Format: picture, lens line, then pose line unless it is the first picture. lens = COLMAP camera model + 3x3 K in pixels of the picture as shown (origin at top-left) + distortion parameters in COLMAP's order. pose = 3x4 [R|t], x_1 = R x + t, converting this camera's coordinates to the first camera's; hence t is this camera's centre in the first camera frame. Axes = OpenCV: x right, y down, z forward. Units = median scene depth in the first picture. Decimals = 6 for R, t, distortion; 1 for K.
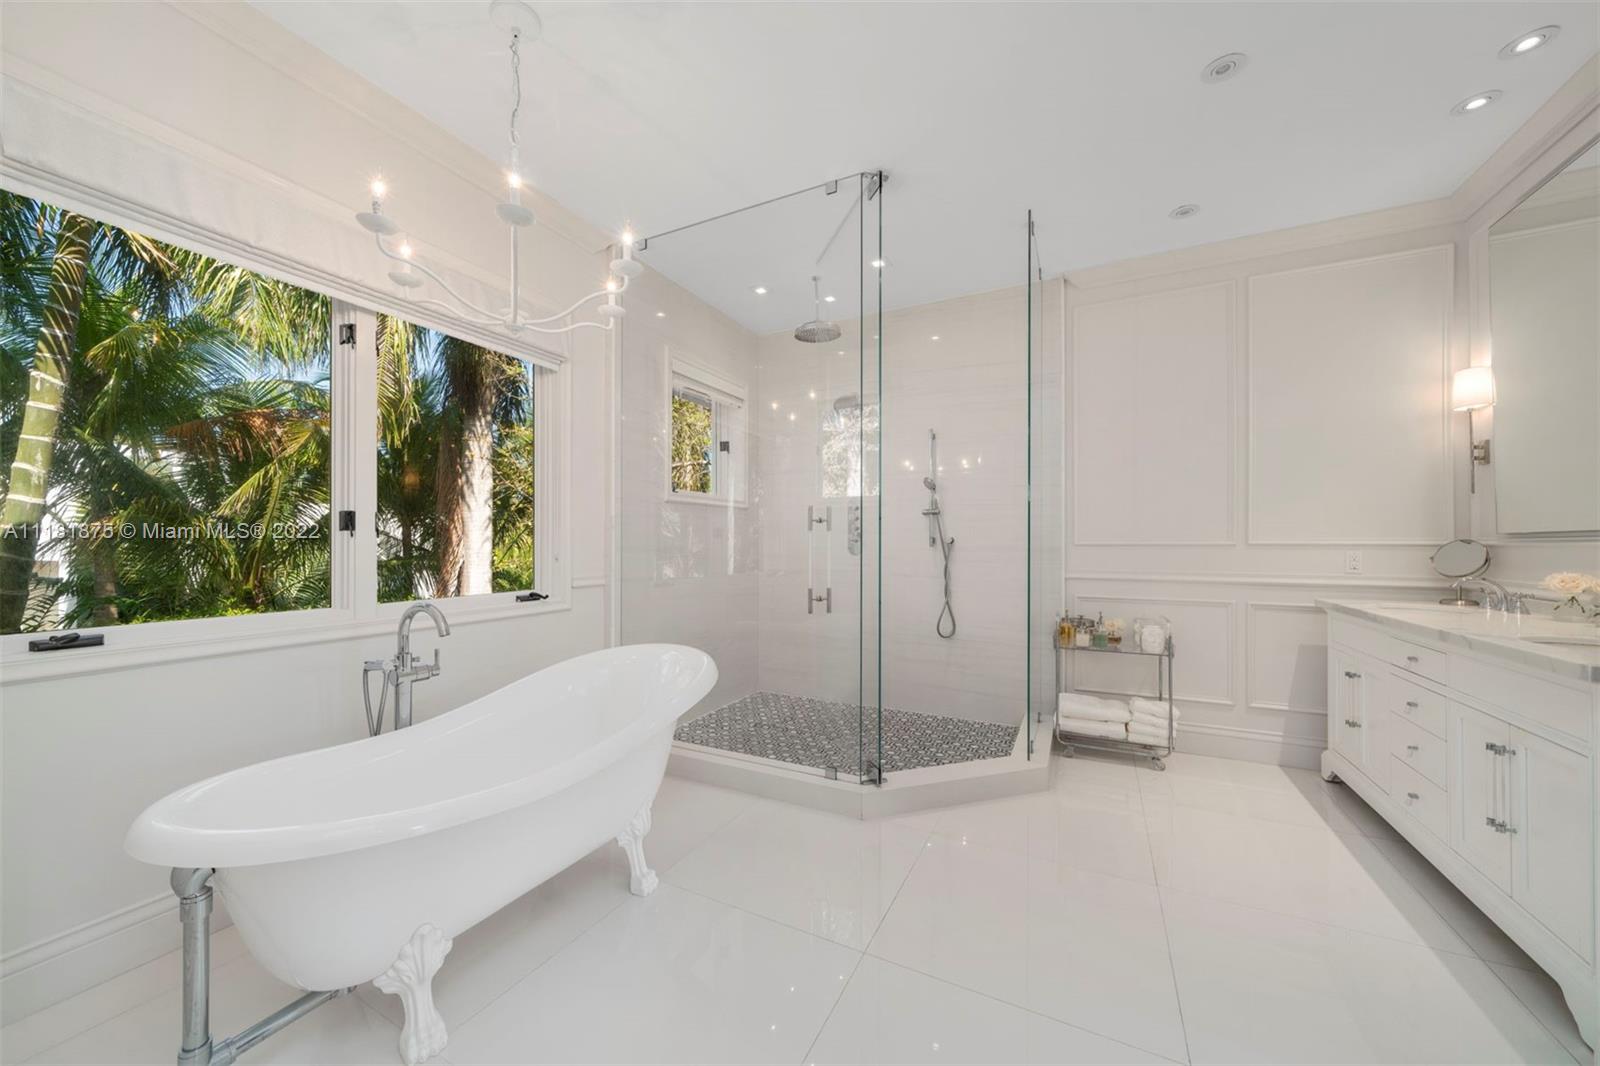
lens RADIAL K [[620.0, 0, 794.2], [0, 620.0, 537.0], [0, 0, 1]] dist [0.000840, 0.000382]
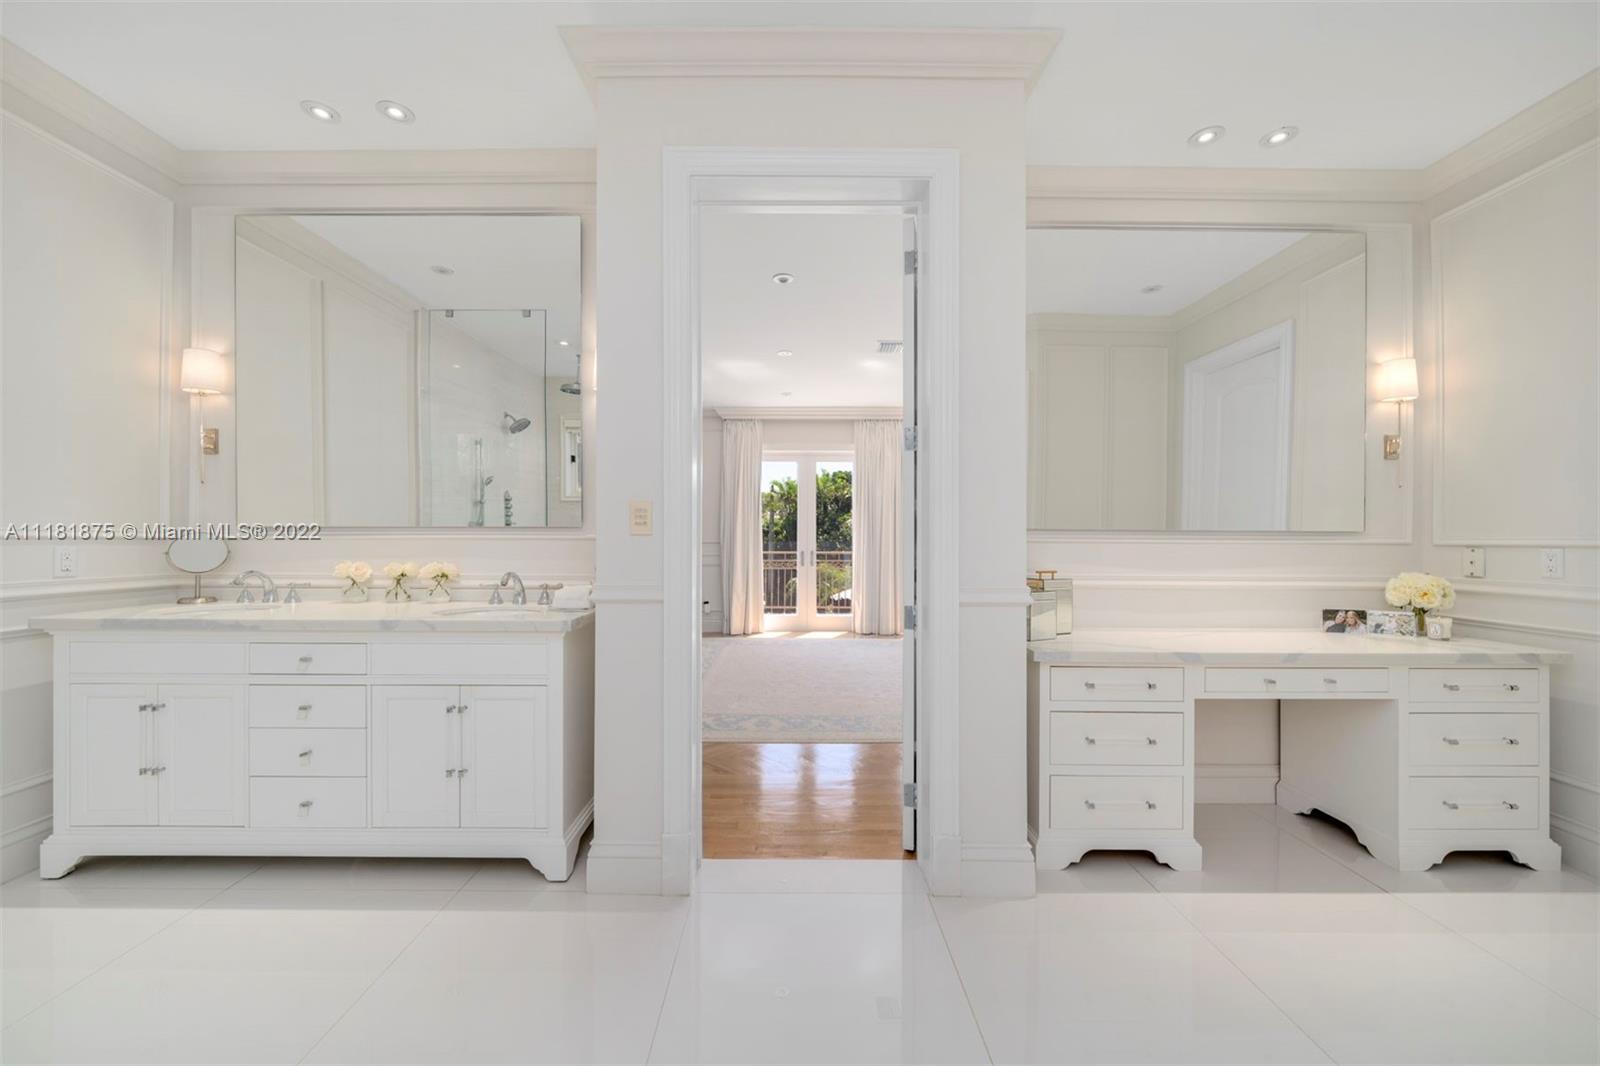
lens RADIAL K [[620.0, 0, 794.2], [0, 620.0, 537.0], [0, 0, 1]] dist [0.000840, 0.000382]
pose [[-0.432854, -0.001523, 0.901463, -0.144329], [-0.015039, 0.999872, -0.005533, 0.002955], [-0.901339, -0.015952, -0.432821, 0.588732]]
